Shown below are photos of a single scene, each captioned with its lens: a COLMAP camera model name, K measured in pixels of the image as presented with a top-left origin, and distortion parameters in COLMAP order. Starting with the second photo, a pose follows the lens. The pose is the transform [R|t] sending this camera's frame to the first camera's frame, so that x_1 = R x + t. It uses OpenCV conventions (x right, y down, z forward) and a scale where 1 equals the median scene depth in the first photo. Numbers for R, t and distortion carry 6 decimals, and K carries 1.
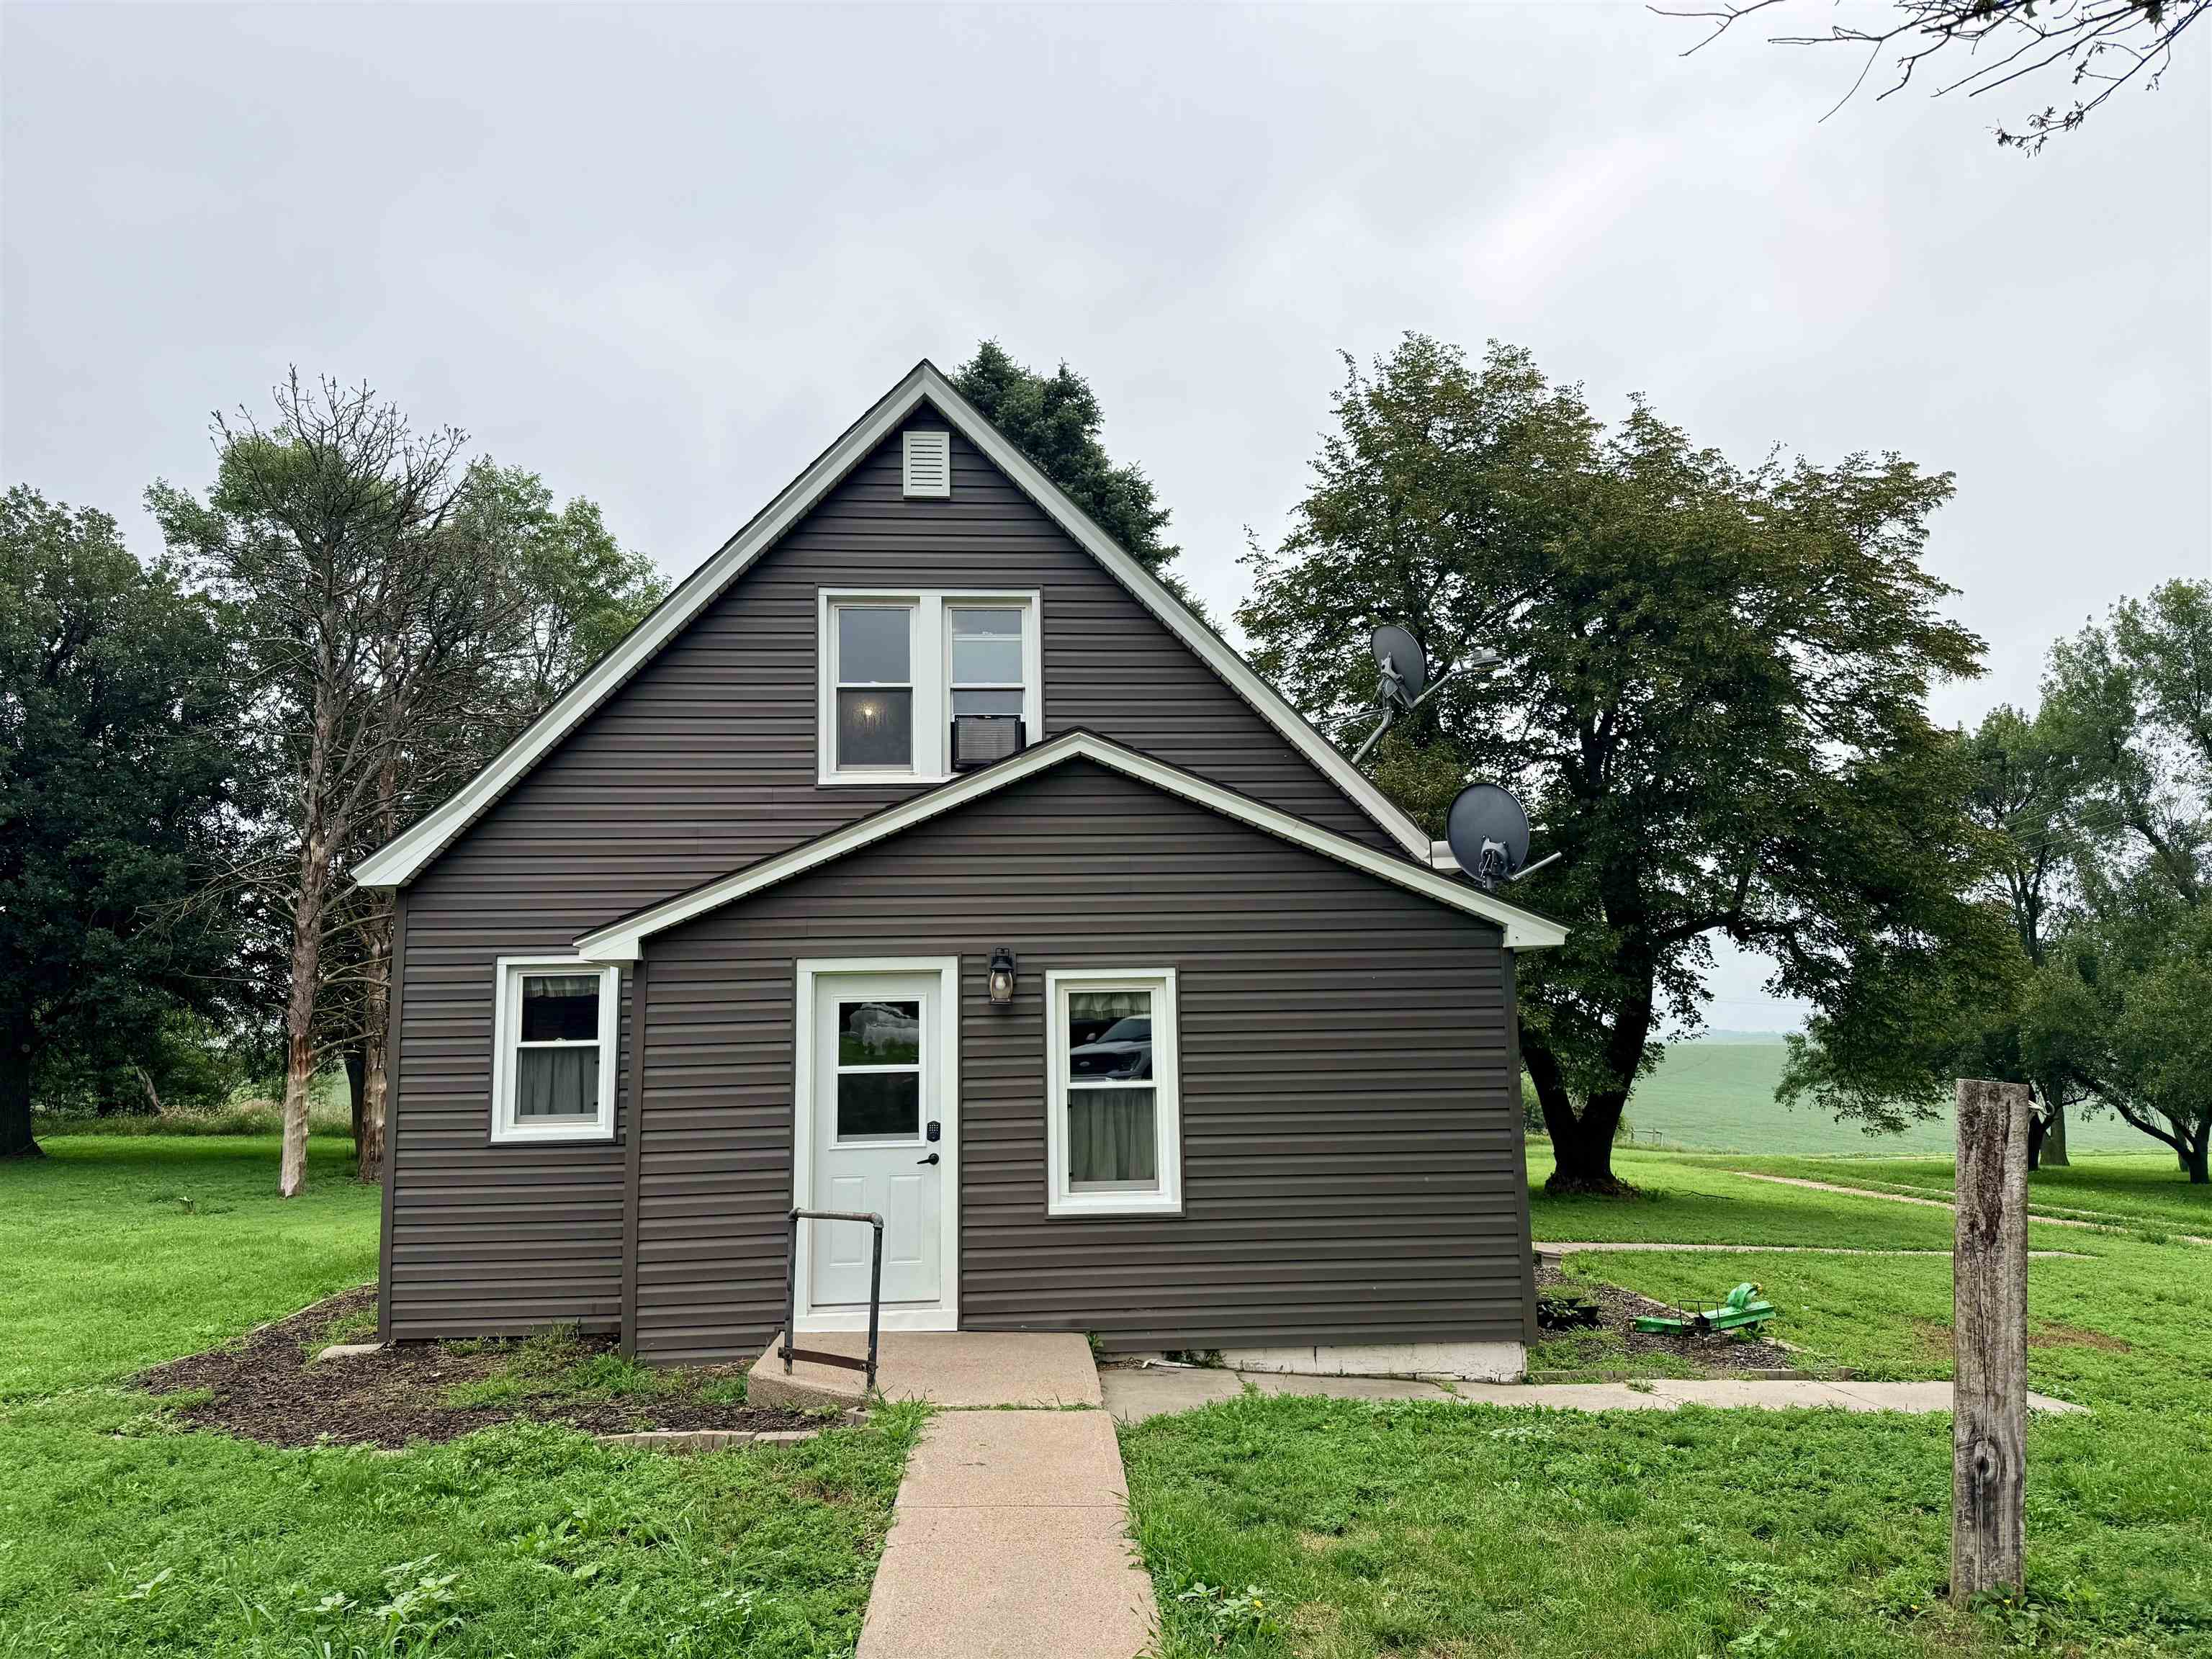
lens RADIAL K [[1518.5, 0, 1105.4], [0, 1518.5, 812.5], [0, 0, 1]] dist [0.165666, -0.289195]
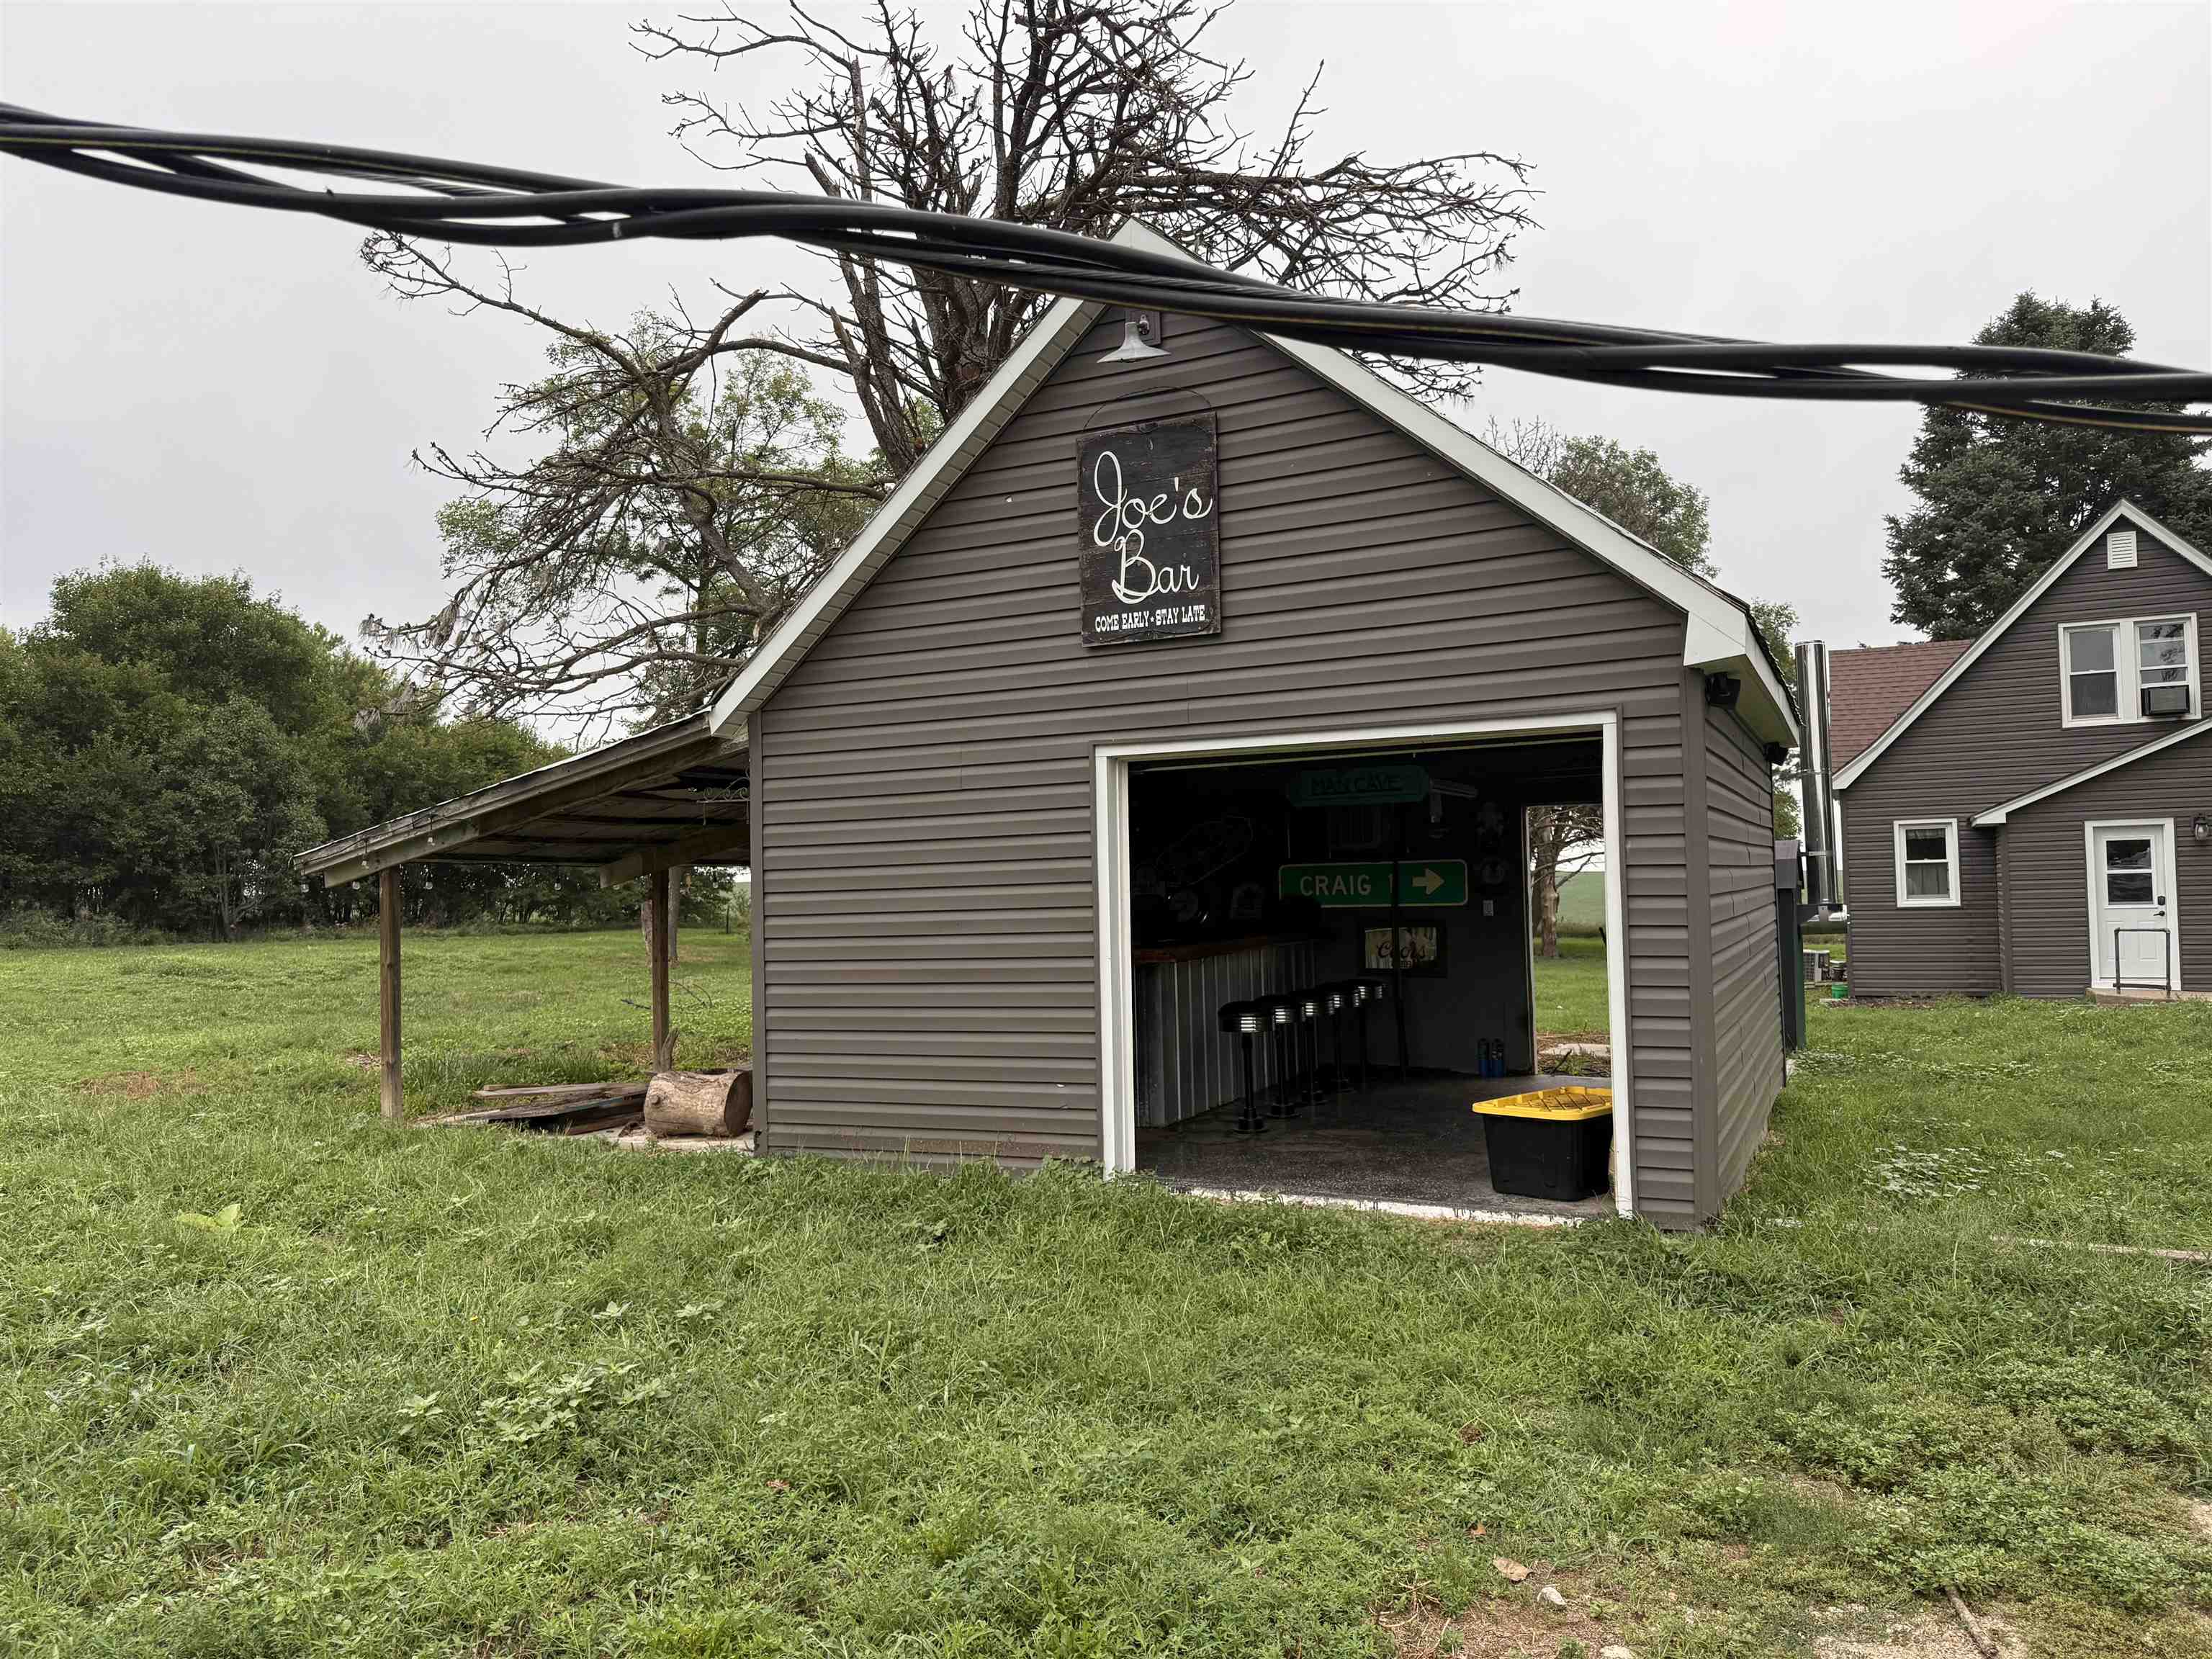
lens RADIAL K [[1554.7, 0, 1106.0], [0, 1554.7, 829.5], [0, 0, 1]] dist [0.038441, -0.059563]
pose [[0.861210, -0.023981, -0.507684, -0.234670], [0.086367, 0.991264, 0.099685, -0.196358], [0.500858, -0.129696, 0.855757, -1.338525]]
